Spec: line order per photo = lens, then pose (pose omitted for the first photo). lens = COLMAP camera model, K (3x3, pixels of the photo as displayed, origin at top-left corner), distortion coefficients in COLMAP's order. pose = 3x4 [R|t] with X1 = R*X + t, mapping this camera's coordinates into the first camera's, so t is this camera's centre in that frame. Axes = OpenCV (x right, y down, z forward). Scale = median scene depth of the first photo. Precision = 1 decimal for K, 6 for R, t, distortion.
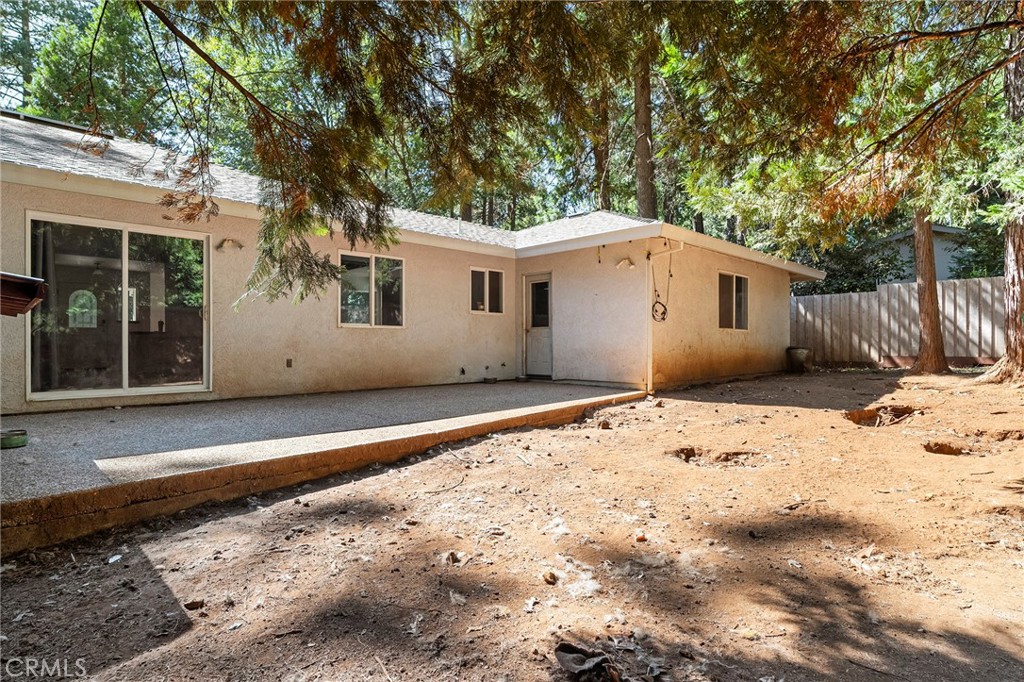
lens RADIAL K [[529.7, 0, 512.0], [0, 529.7, 341.0], [0, 0, 1]] dist [-0.000758, -0.000029]
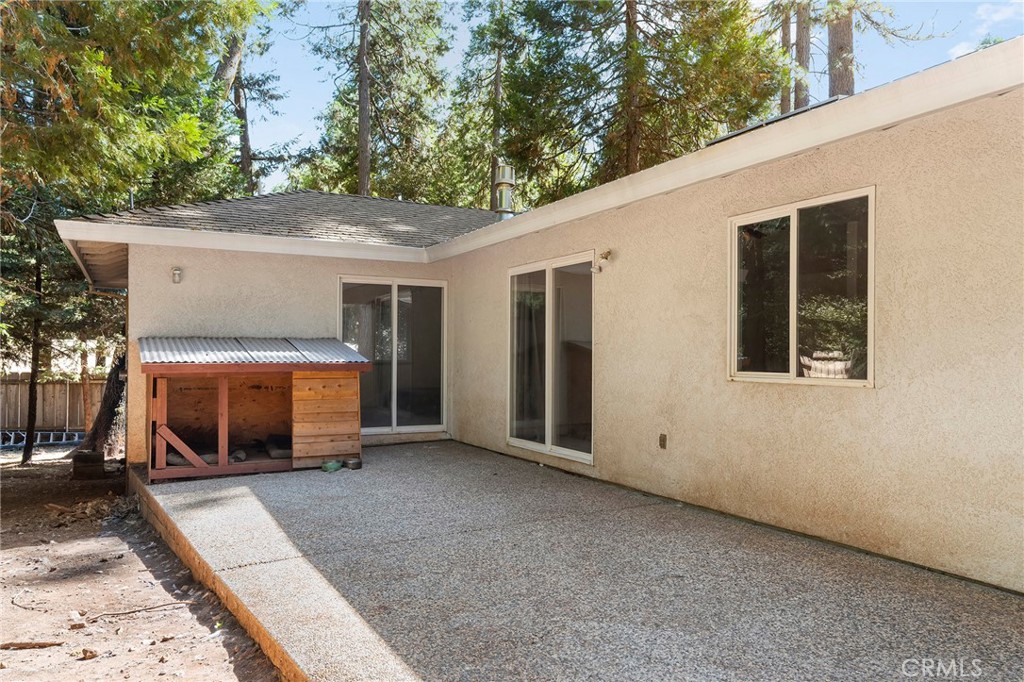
lens RADIAL K [[728.9, 0, 509.6], [0, 728.9, 356.2], [0, 0, 1]] dist [0.026243, 0.000658]
pose [[-0.292355, -0.001810, -0.956308, 0.350989], [-0.004736, 0.999989, -0.000445, -0.044973], [0.956298, 0.004399, -0.292360, 0.948580]]
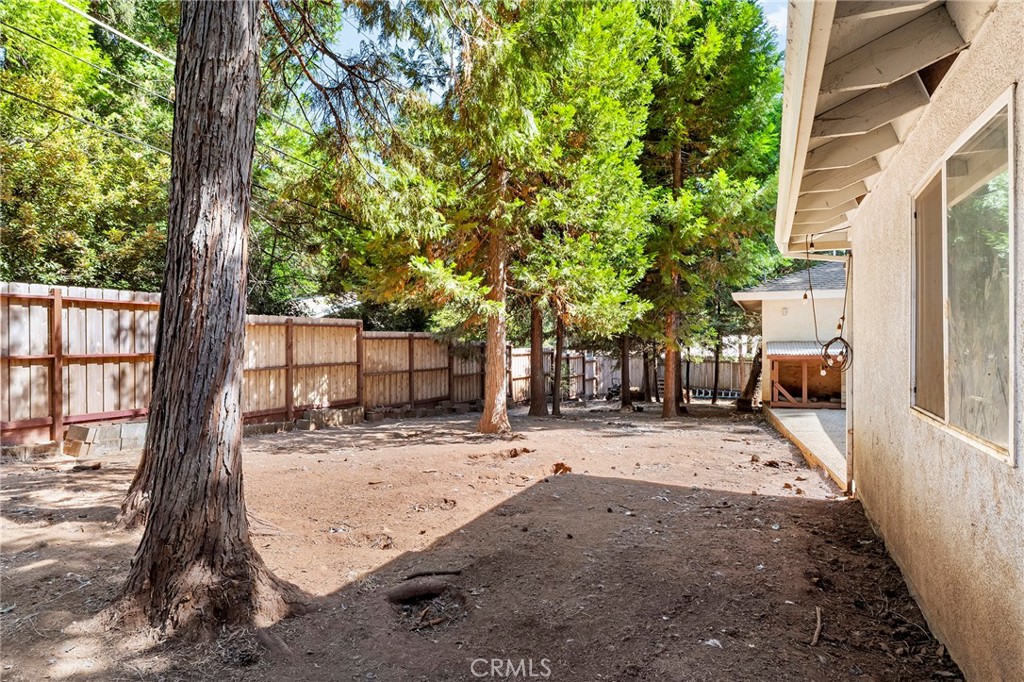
lens RADIAL K [[604.9, 0, 512.0], [0, 604.9, 341.0], [0, 0, 1]] dist [0.032111, 0.000309]
pose [[-0.922946, 0.000965, -0.384929, 0.886816], [0.001259, 0.999999, -0.000513, -0.070522], [0.384928, -0.000958, -0.922946, 1.499888]]
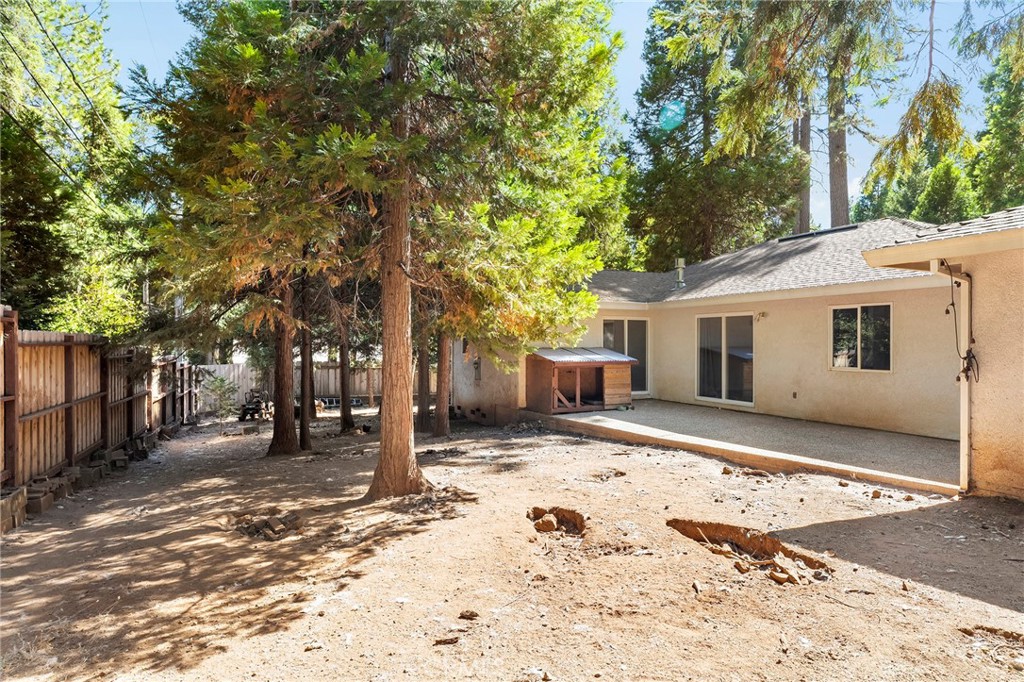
lens RADIAL K [[604.9, 0, 512.0], [0, 604.9, 341.0], [0, 0, 1]] dist [0.032111, 0.000309]
pose [[-0.326125, -0.004630, -0.945315, 1.182299], [-0.001895, 0.999989, -0.004244, -0.081965], [0.945325, 0.000407, -0.326131, 0.724658]]
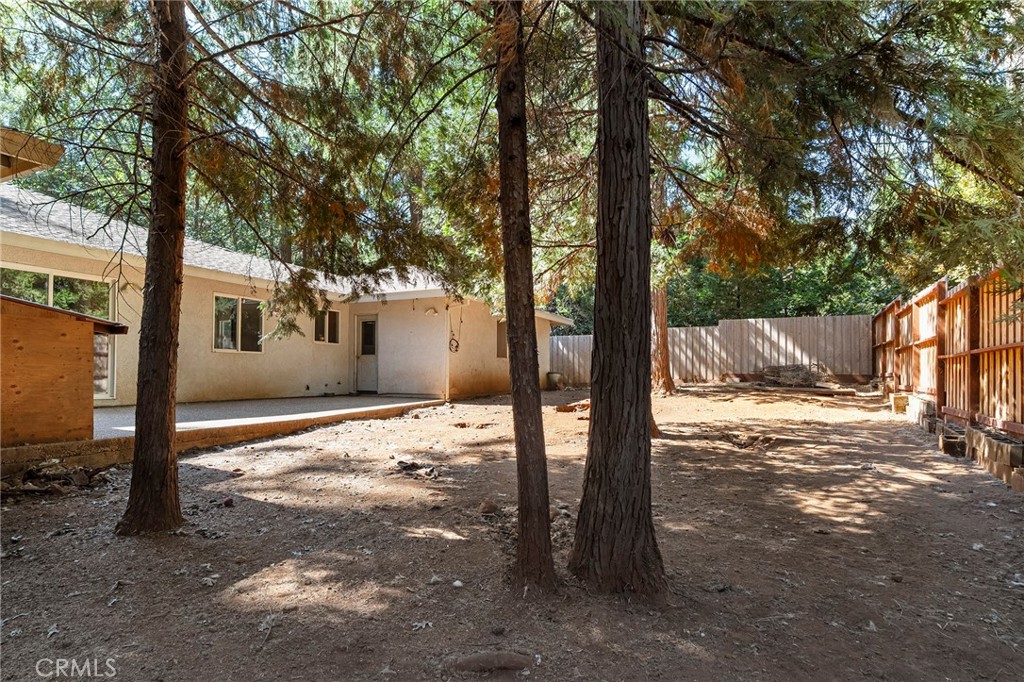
lens RADIAL K [[537.9, 0, 508.9], [0, 537.9, 367.9], [0, 0, 1]] dist [-0.000930, 0.000044]
pose [[0.942612, 0.010209, 0.333735, -0.077592], [-0.008146, 0.999938, -0.007581, 0.016802], [-0.333792, 0.004427, 0.942636, -0.465291]]
